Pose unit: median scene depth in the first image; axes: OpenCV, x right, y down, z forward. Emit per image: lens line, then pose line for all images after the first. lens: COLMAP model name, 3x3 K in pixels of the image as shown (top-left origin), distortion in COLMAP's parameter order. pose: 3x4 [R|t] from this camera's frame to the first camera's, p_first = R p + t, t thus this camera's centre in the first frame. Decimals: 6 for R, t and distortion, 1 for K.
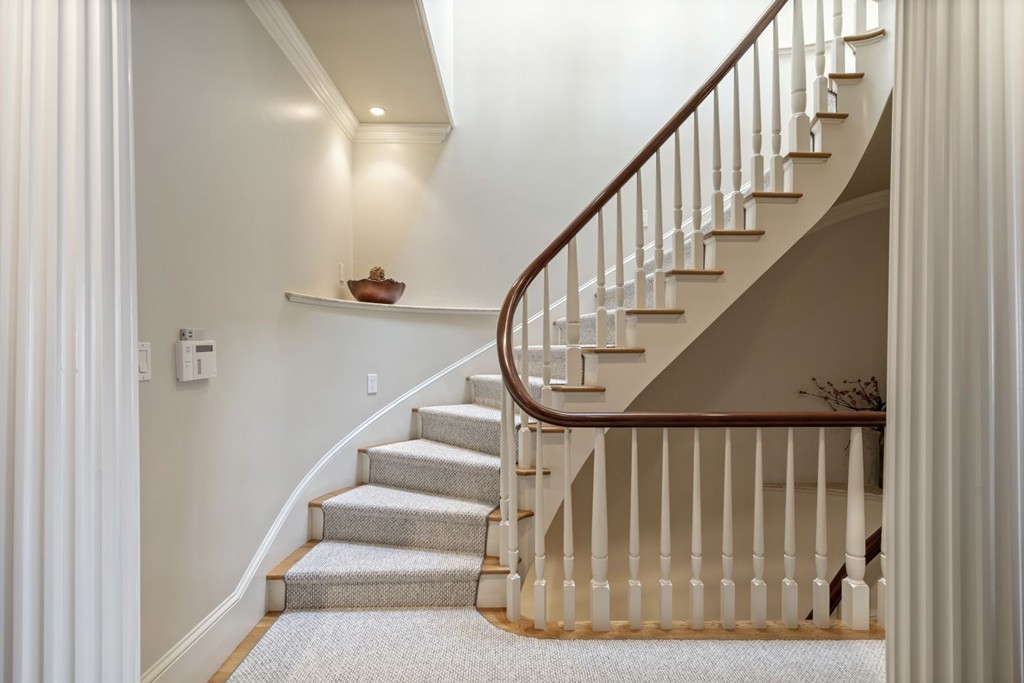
lens RADIAL K [[480.8, 0, 514.4], [0, 480.8, 356.1], [0, 0, 1]] dist [-0.000244, 0.001551]
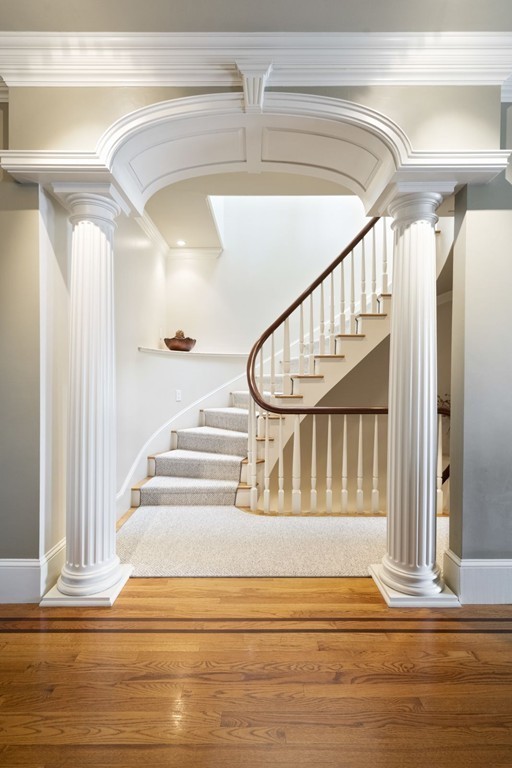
lens RADIAL K [[346.3, 0, 255.7], [0, 346.3, 392.4], [0, 0, 1]] dist [-0.005894, 0.002034]
pose [[0.999774, 0.004646, -0.020755, 0.028992], [-0.004216, 0.999777, 0.020697, 0.021608], [0.020847, -0.020605, 0.999570, -0.372614]]
